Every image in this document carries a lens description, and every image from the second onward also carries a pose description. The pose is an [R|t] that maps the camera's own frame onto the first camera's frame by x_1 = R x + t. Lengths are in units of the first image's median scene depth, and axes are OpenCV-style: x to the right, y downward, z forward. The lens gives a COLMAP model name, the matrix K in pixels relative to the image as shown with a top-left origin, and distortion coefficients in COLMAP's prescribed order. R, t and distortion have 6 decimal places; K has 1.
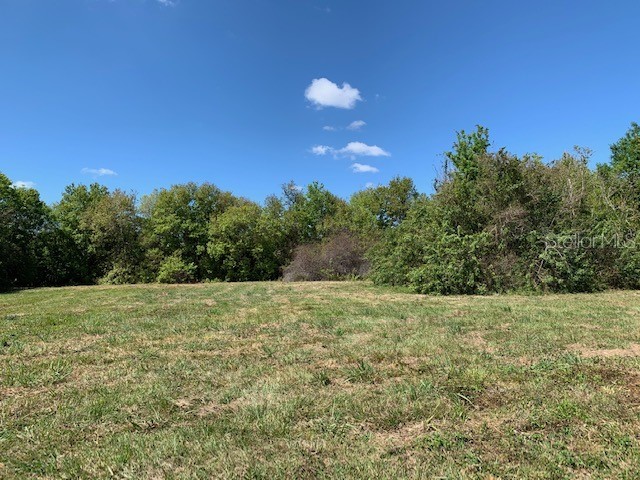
lens RADIAL K [[490.9, 0, 323.3], [0, 490.9, 233.9], [0, 0, 1]] dist [0.053698, -0.046046]
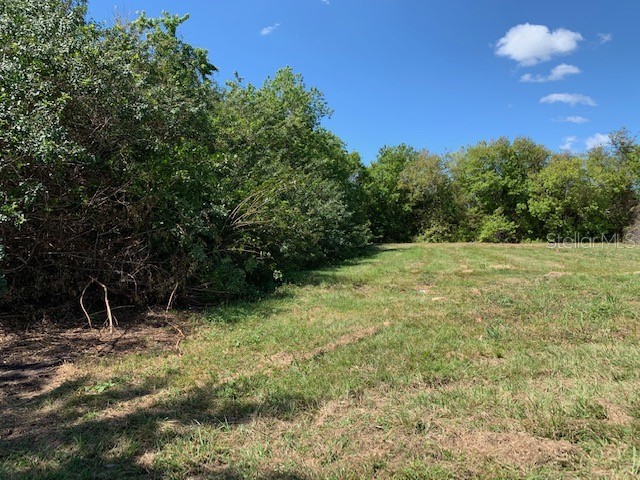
lens RADIAL K [[490.9, 0, 316.7], [0, 490.9, 234.2], [0, 0, 1]] dist [0.053698, -0.046046]
pose [[0.929826, 0.013332, -0.367758, -0.268666], [0.016909, 0.996740, 0.078885, 0.000818], [0.367611, -0.079568, 0.926570, -0.029656]]
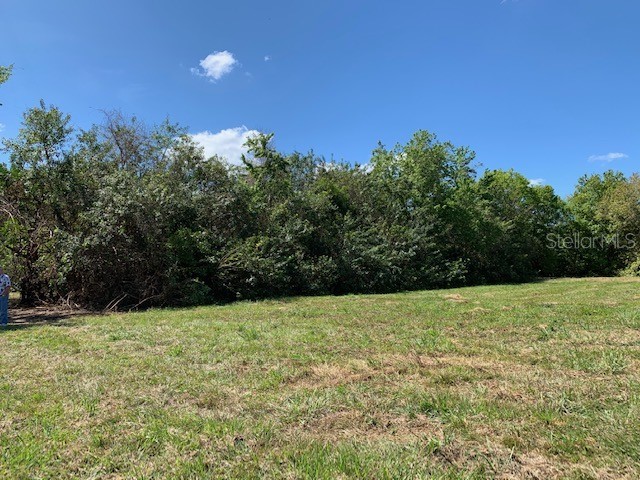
lens RADIAL K [[490.9, 0, 320.2], [0, 490.9, 241.0], [0, 0, 1]] dist [0.053698, -0.046046]
pose [[0.581681, -0.039392, -0.812463, -0.011934], [0.065551, 0.997848, -0.001450, -0.001893], [0.810771, -0.052414, 0.583012, -0.016115]]
